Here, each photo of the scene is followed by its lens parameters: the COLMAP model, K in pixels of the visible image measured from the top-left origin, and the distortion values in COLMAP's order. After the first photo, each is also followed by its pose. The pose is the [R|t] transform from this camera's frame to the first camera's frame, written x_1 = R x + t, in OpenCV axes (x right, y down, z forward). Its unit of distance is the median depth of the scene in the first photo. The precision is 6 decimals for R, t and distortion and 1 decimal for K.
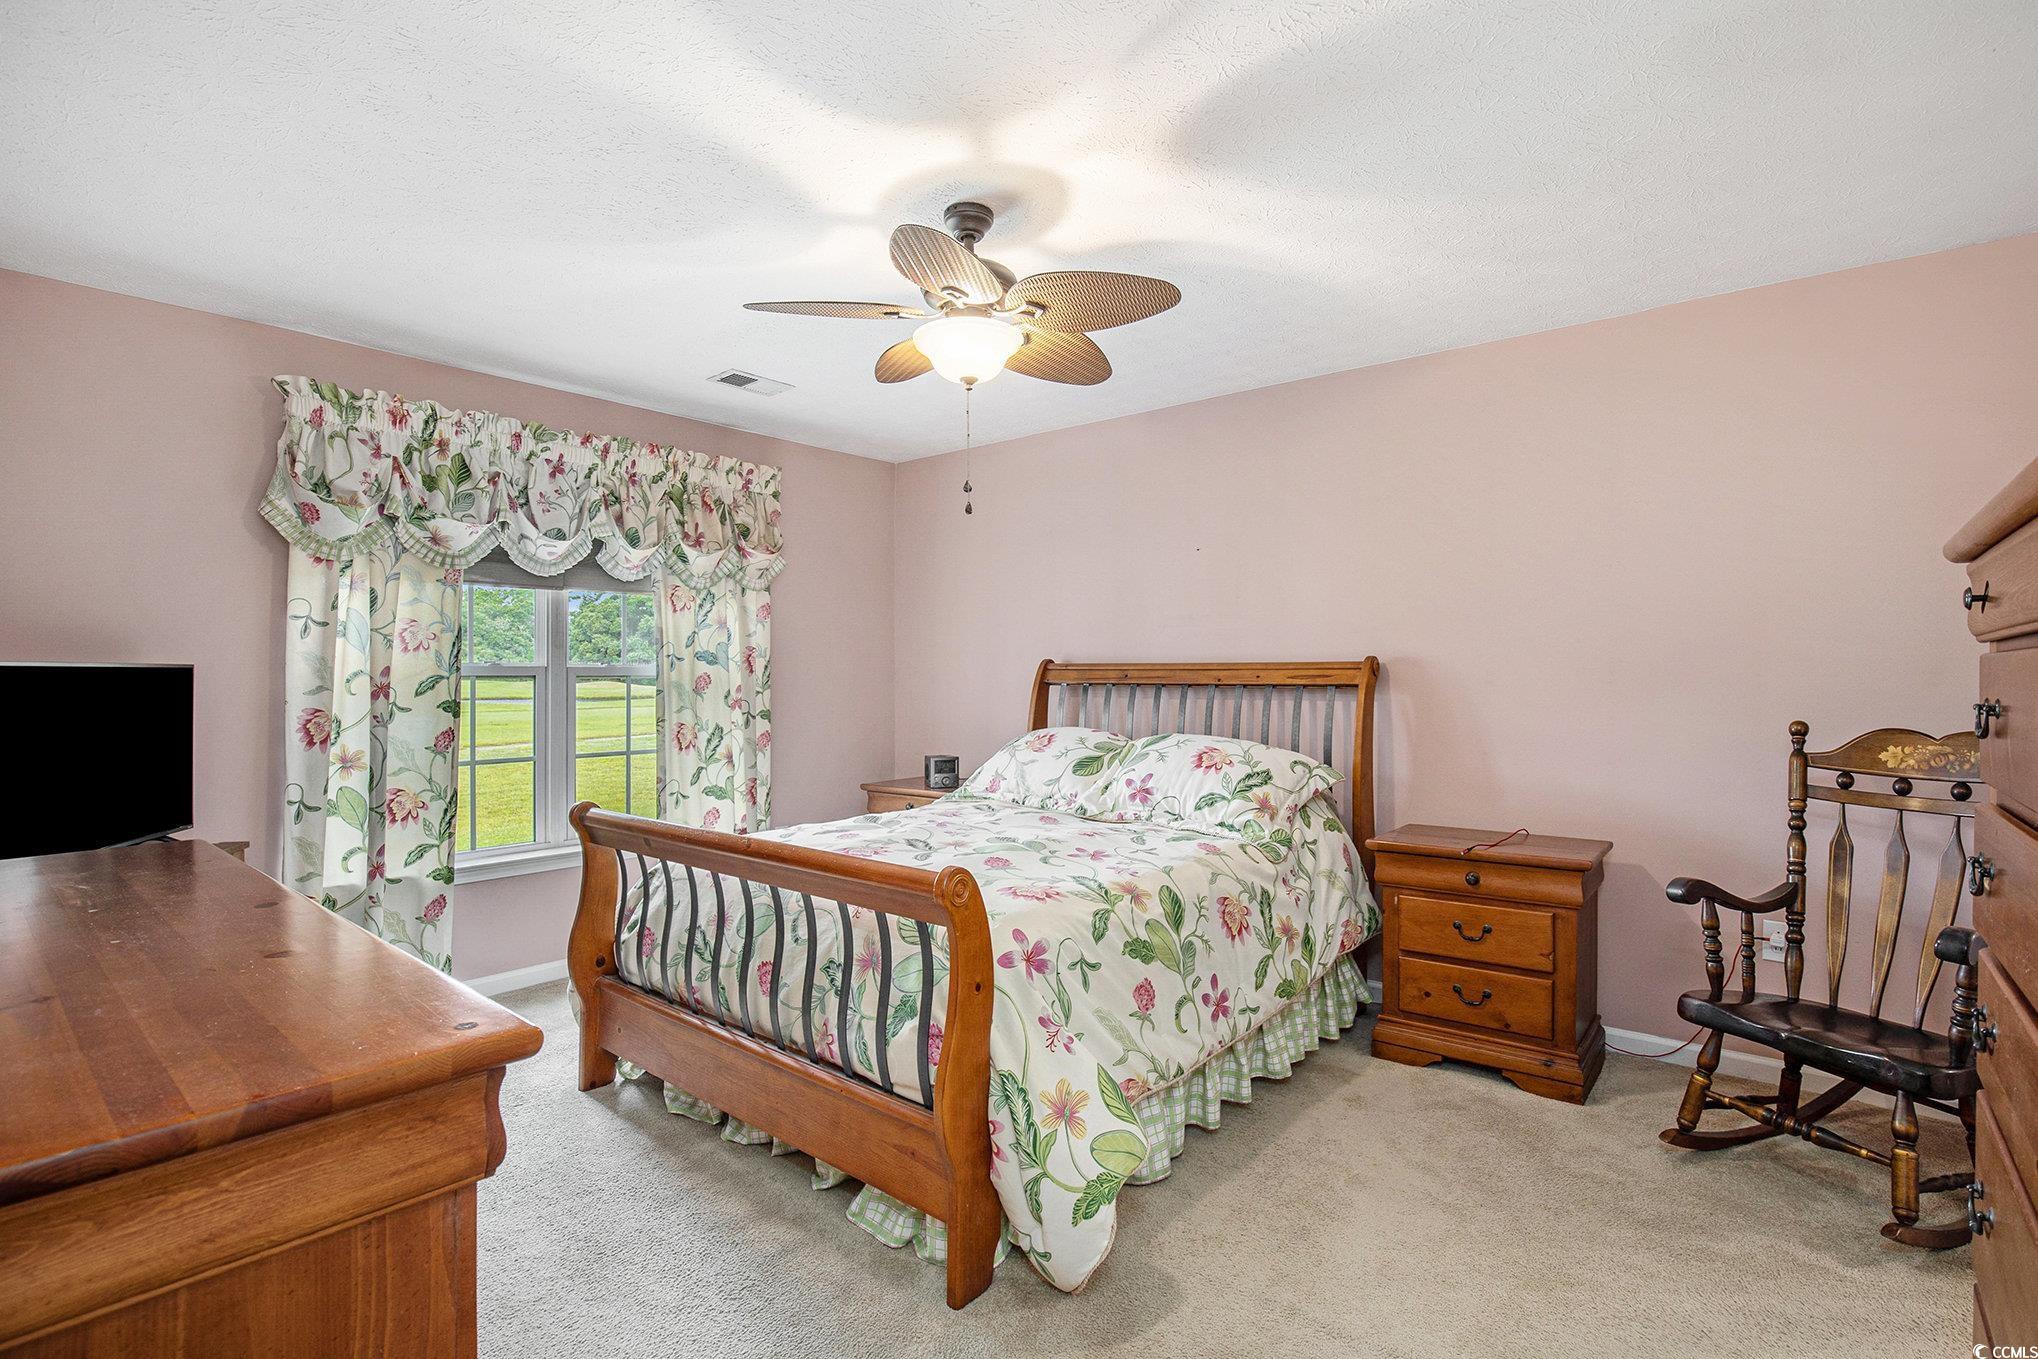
lens RADIAL K [[942.1, 0, 1040.9], [0, 942.1, 683.2], [0, 0, 1]] dist [-0.030111, 0.000493]
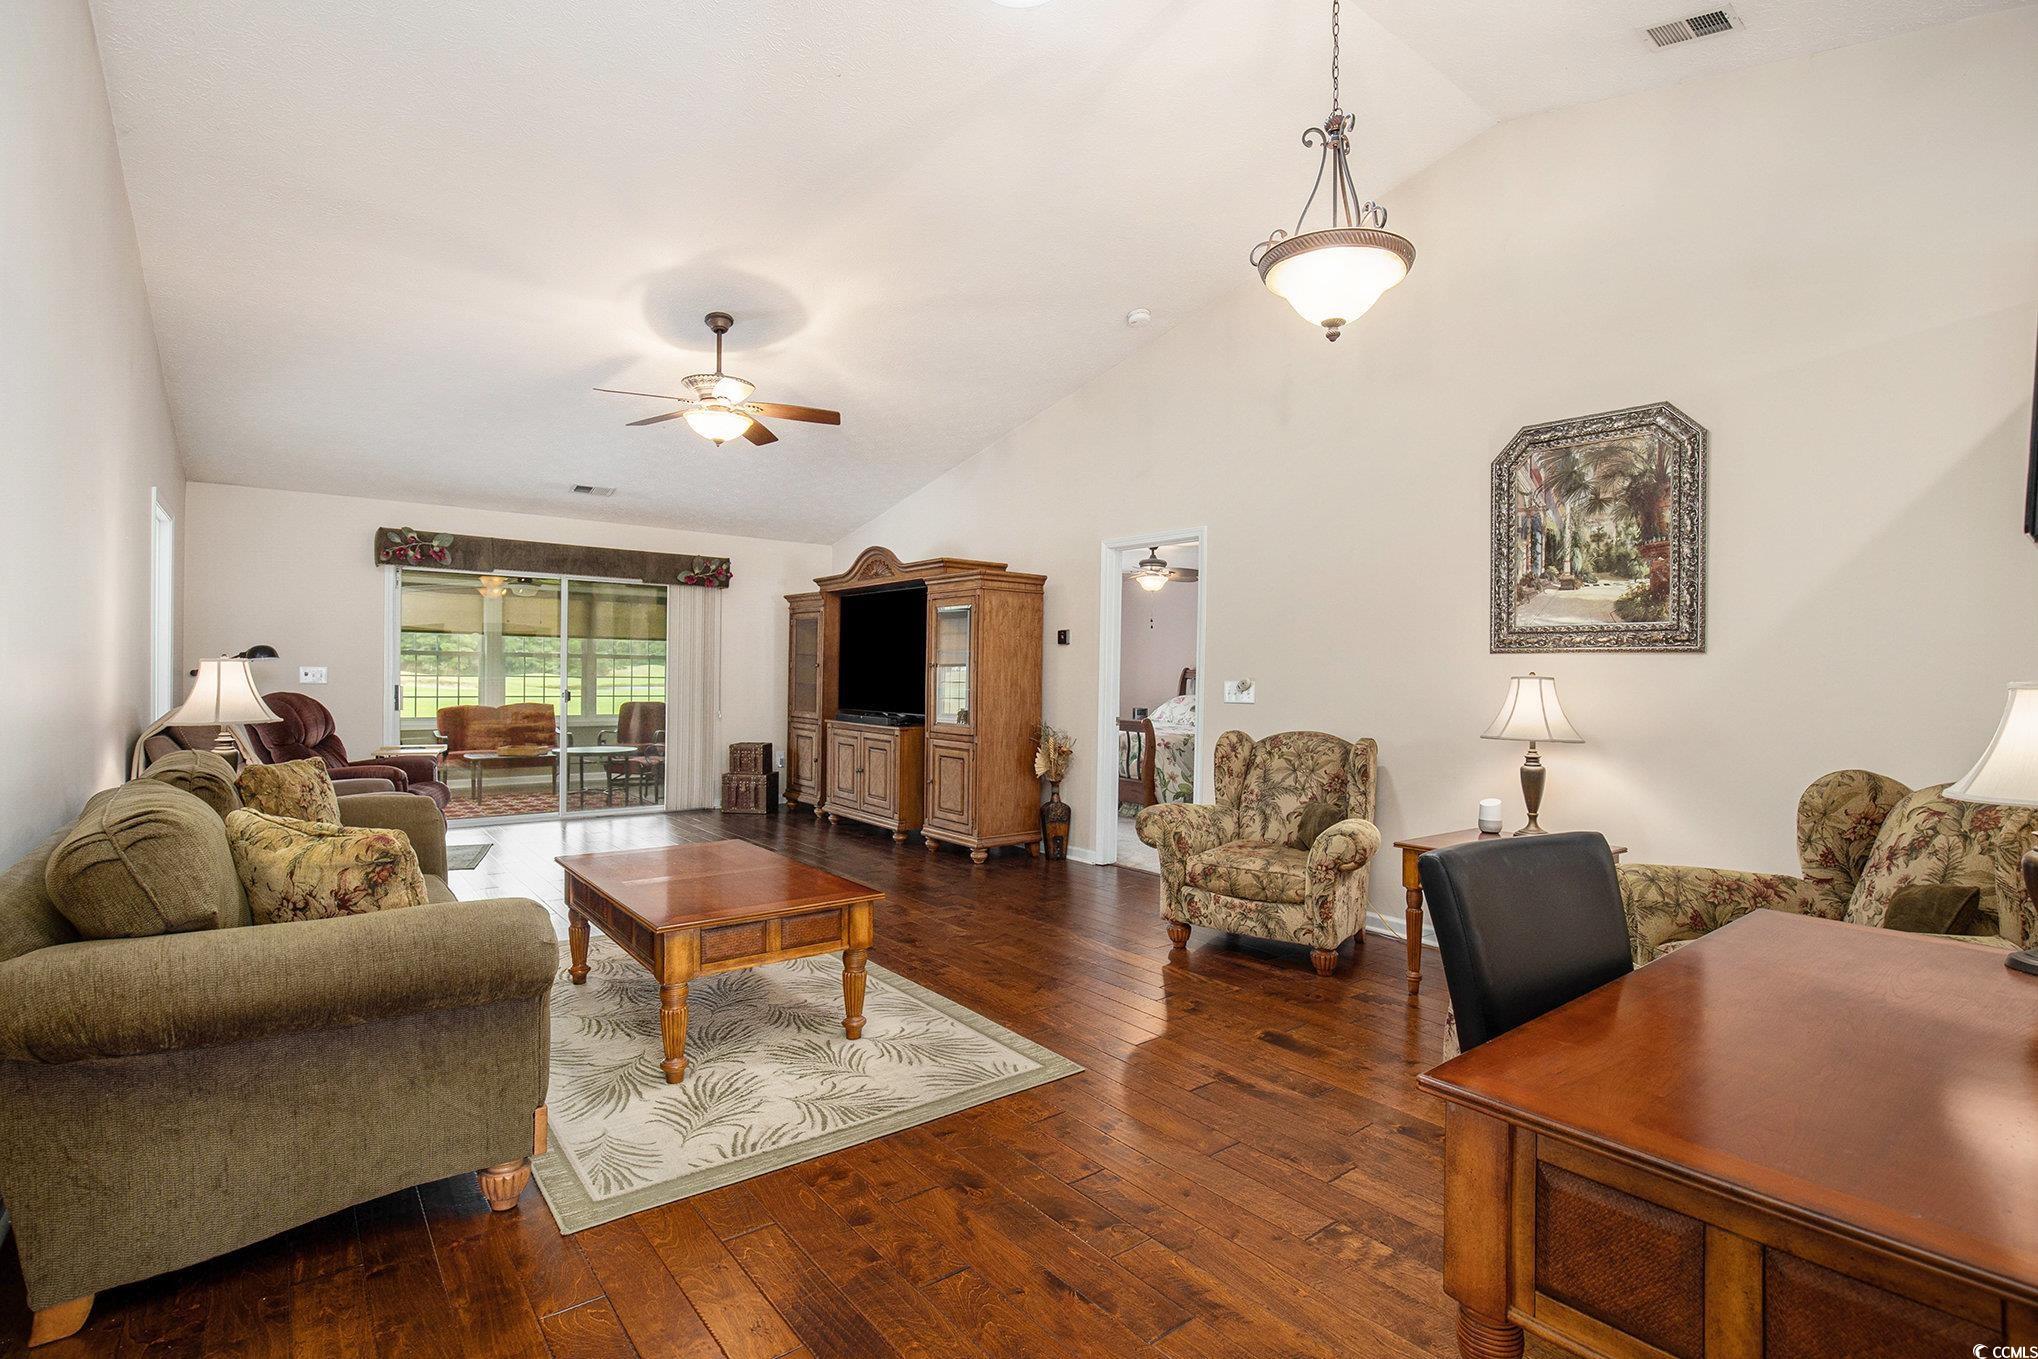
lens RADIAL K [[968.1, 0, 1015.9], [0, 968.1, 671.4], [0, 0, 1]] dist [-0.034925, 0.007905]
pose [[0.976163, 0.002752, -0.217022, 0.265469], [-0.003077, 0.999995, -0.001160, -0.016143], [0.217017, 0.001800, 0.976166, -3.212607]]
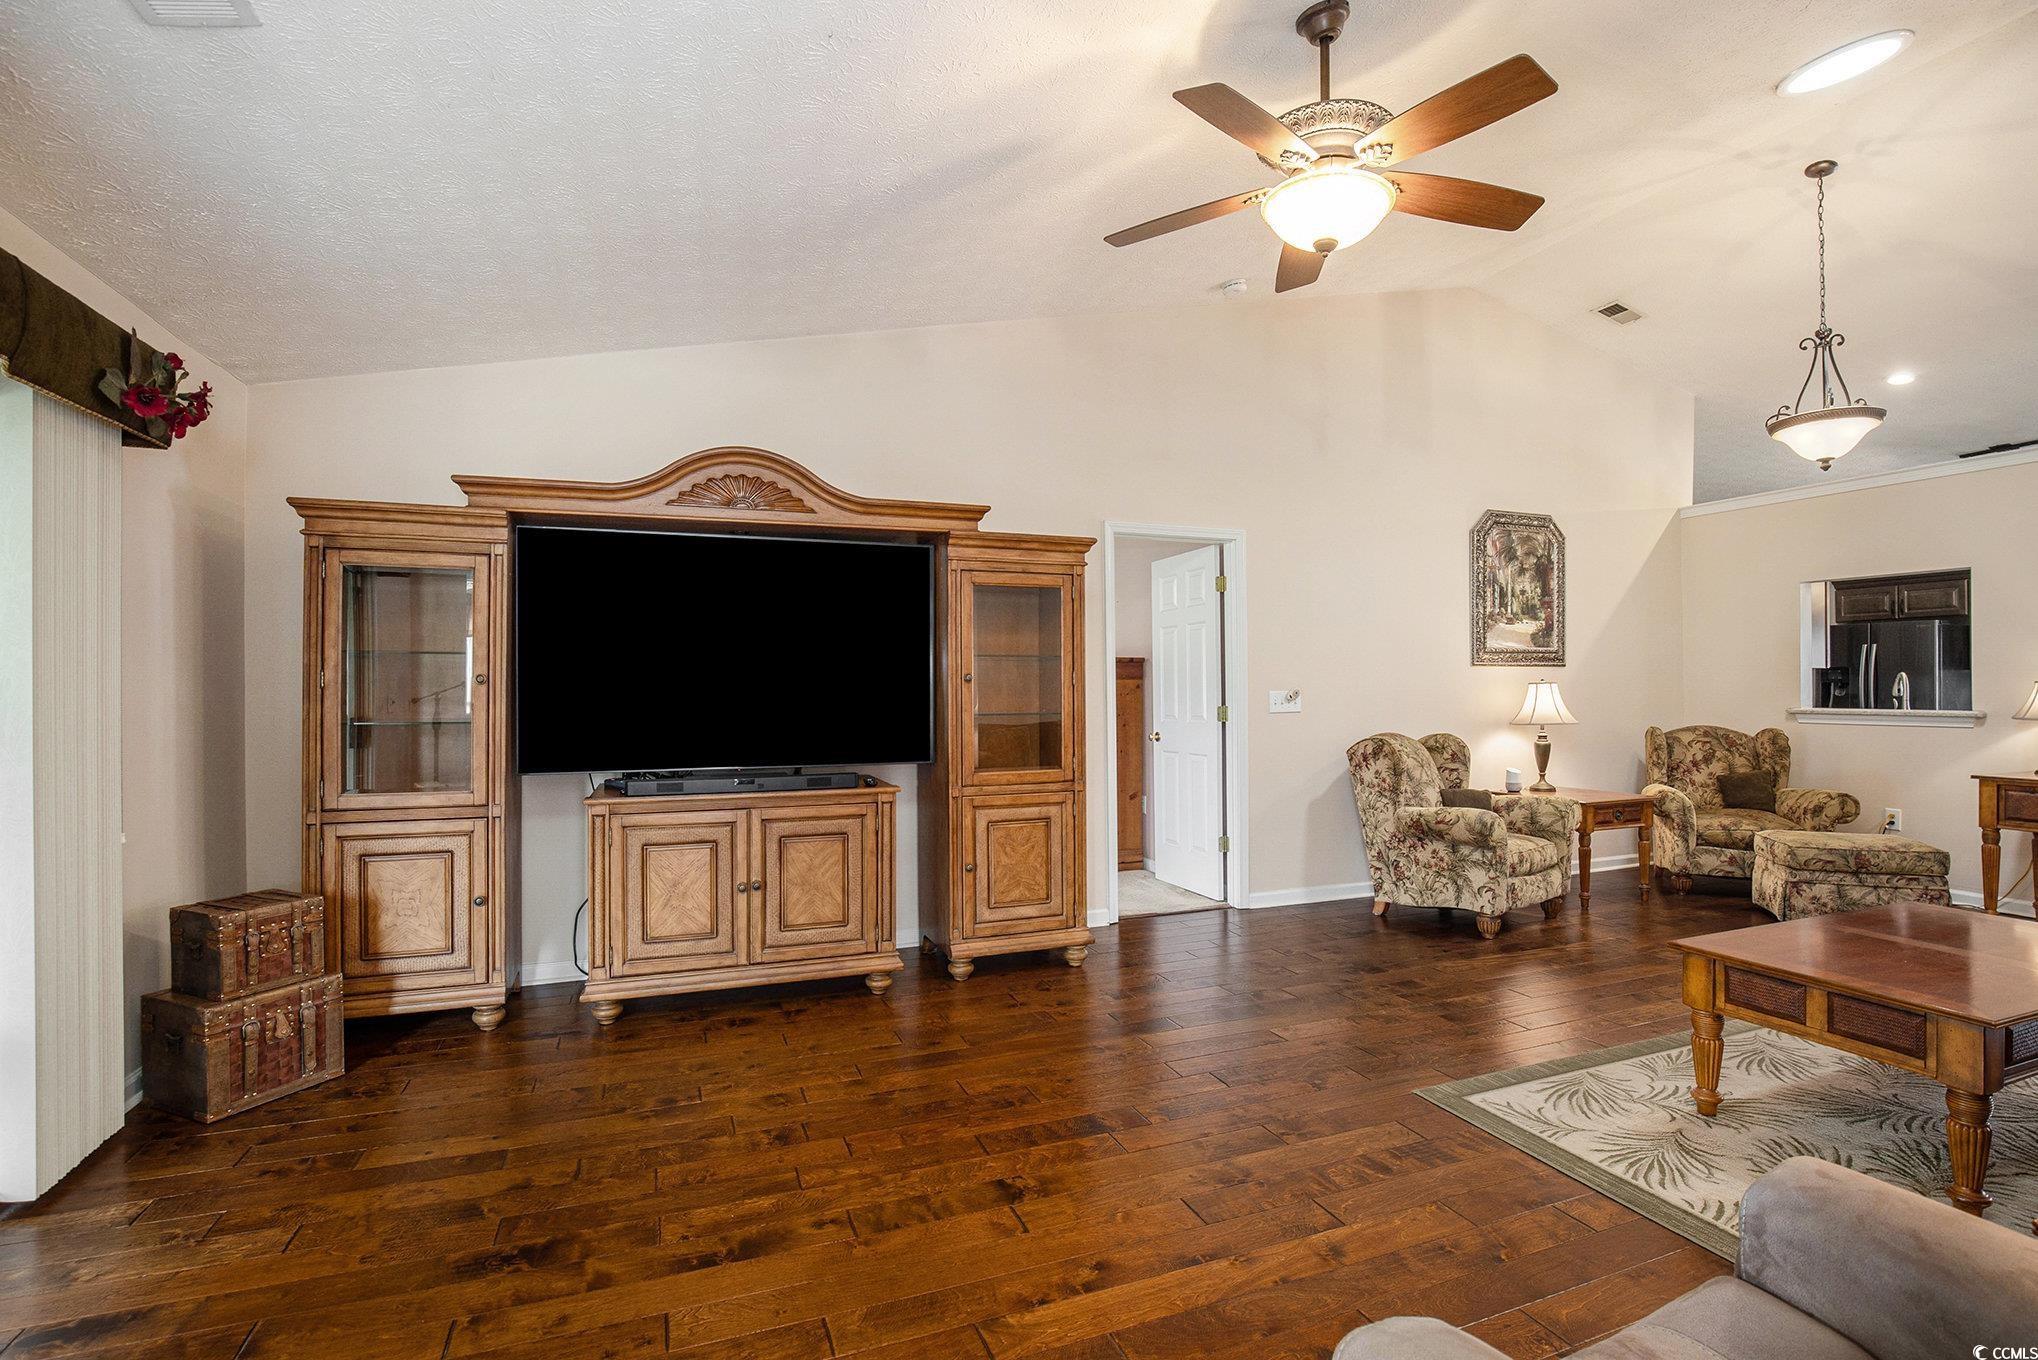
lens RADIAL K [[968.1, 0, 1015.9], [0, 968.1, 671.9], [0, 0, 1]] dist [-0.034925, 0.007905]
pose [[0.486236, -0.005472, 0.873810, -2.586950], [0.003908, 0.999984, 0.004087, -0.062610], [-0.873819, 0.001428, 0.486250, -1.024656]]
